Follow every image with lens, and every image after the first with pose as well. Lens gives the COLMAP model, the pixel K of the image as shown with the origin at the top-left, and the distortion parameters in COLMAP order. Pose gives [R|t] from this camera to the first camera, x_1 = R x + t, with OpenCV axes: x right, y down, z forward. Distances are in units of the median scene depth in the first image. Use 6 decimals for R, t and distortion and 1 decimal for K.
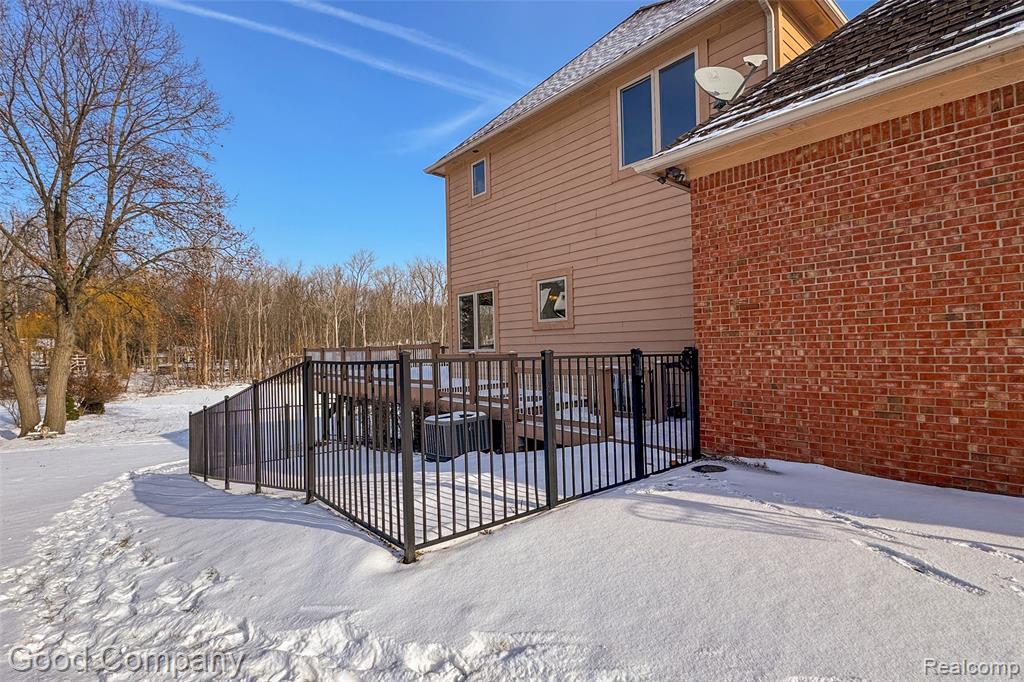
lens RADIAL K [[489.1, 0, 513.0], [0, 489.1, 337.8], [0, 0, 1]] dist [0.007535, -0.003936]
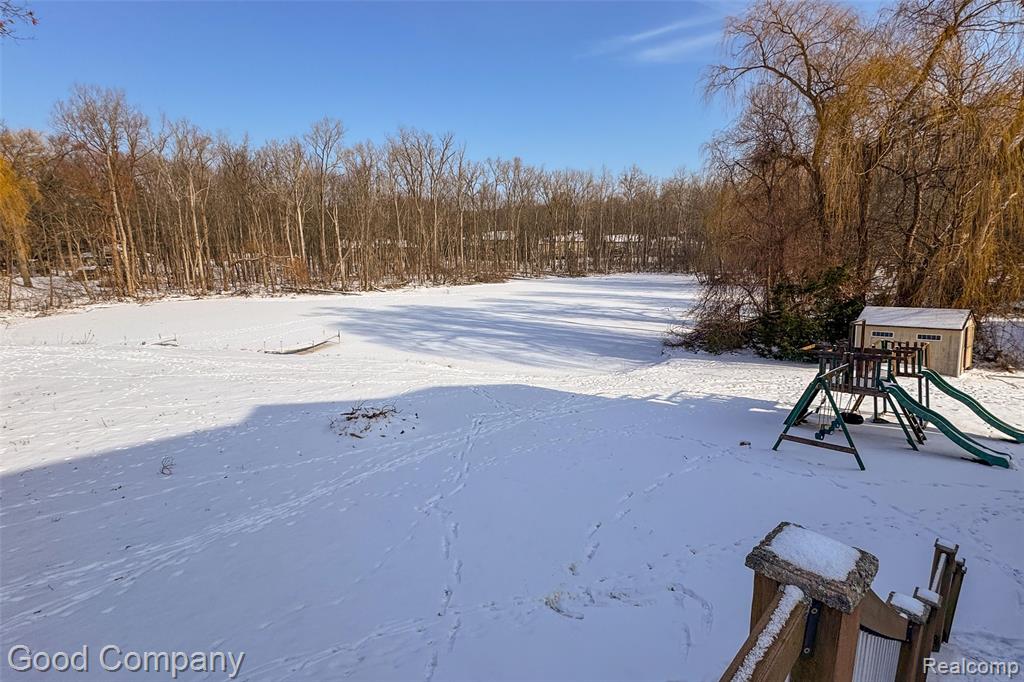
lens RADIAL K [[489.1, 0, 512.6], [0, 489.1, 337.9], [0, 0, 1]] dist [0.007535, -0.003936]
pose [[0.998667, -0.001531, 0.051592, -0.057039], [-0.008834, 0.979740, 0.200080, 0.000787], [-0.050853, -0.200269, 0.978420, 0.165346]]
